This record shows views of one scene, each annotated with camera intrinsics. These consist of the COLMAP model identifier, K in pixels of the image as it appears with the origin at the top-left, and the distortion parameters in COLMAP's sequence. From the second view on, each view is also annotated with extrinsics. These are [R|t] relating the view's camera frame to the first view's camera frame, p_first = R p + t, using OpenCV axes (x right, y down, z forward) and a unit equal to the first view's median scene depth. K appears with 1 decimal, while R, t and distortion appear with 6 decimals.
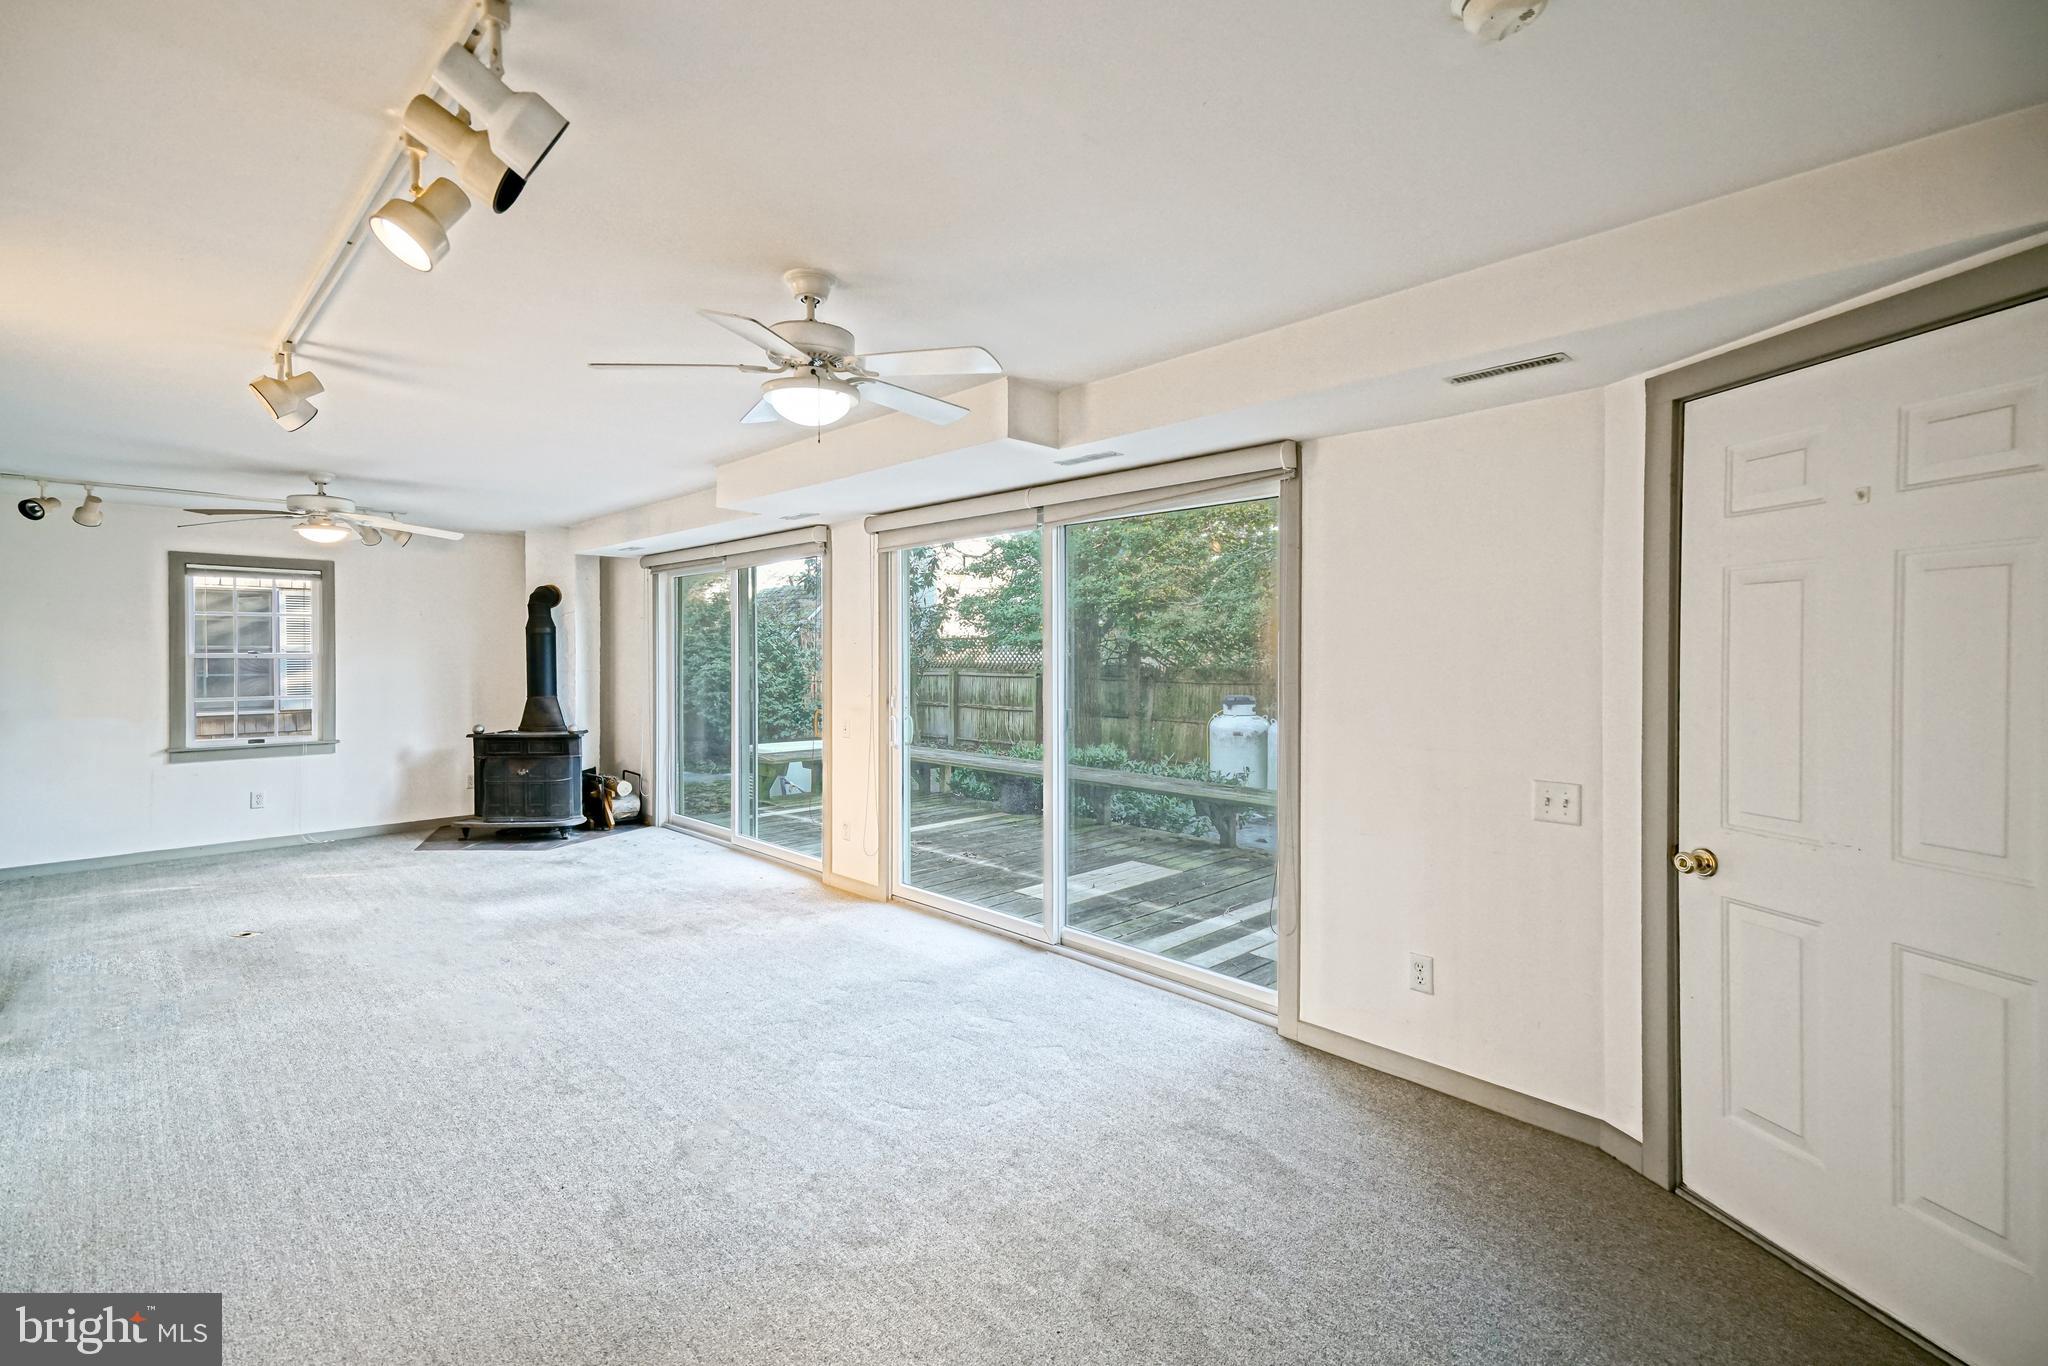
lens RADIAL K [[909.5, 0, 999.8], [0, 909.5, 665.6], [0, 0, 1]] dist [0.040018, -0.000004]
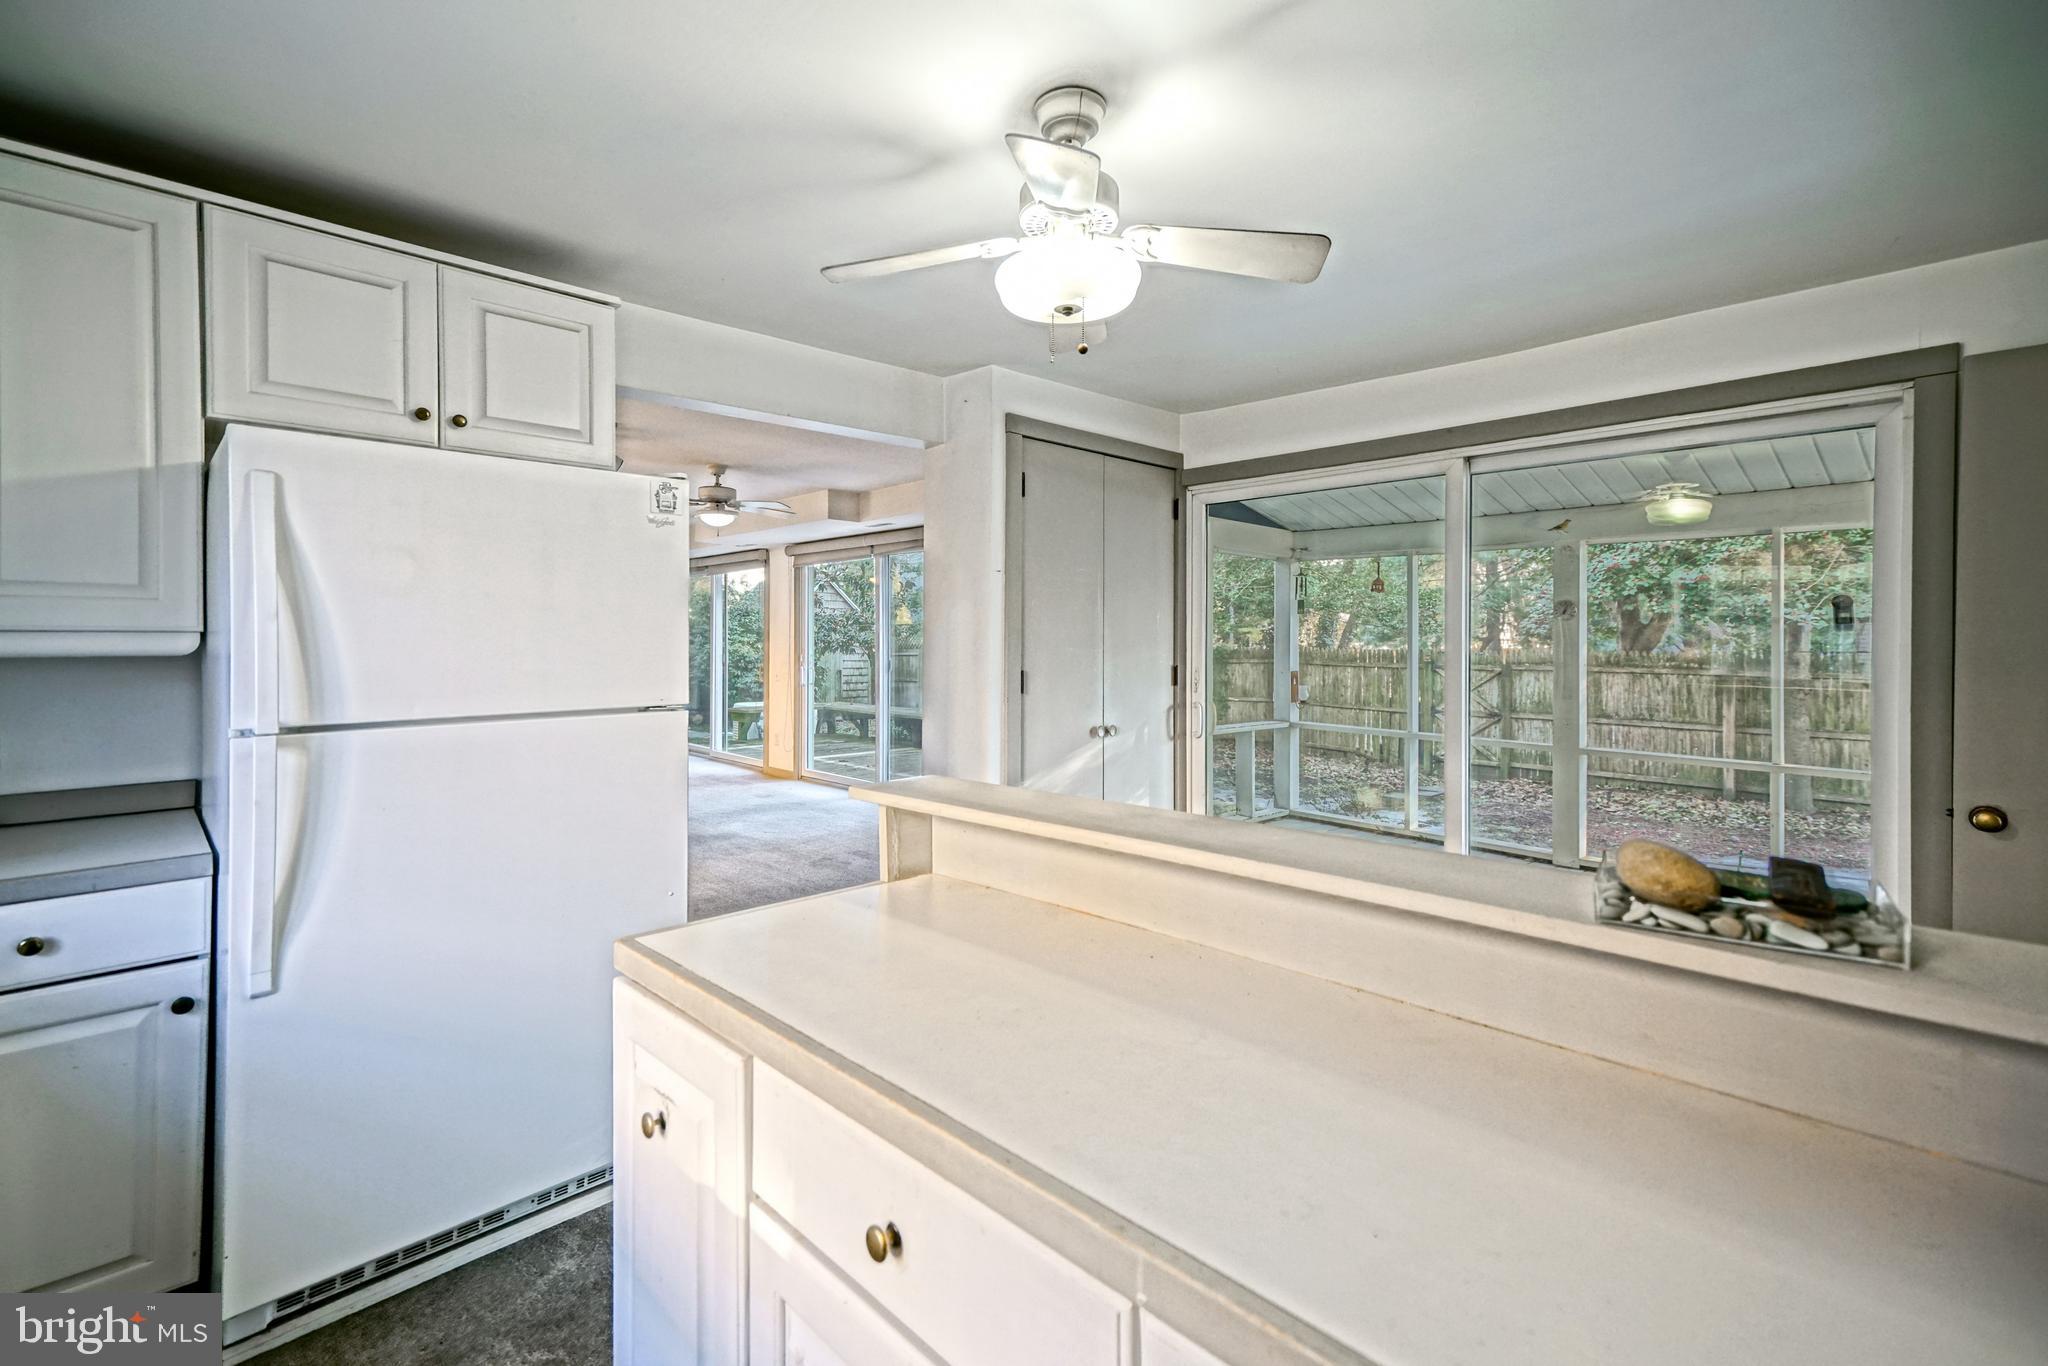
lens RADIAL K [[909.5, 0, 999.8], [0, 909.5, 665.6], [0, 0, 1]] dist [0.040018, -0.000004]
pose [[0.999857, 0.003159, -0.016601, 0.190449], [-0.002917, 0.999889, 0.014583, 0.019847], [0.016646, -0.014532, 0.999756, -0.455012]]
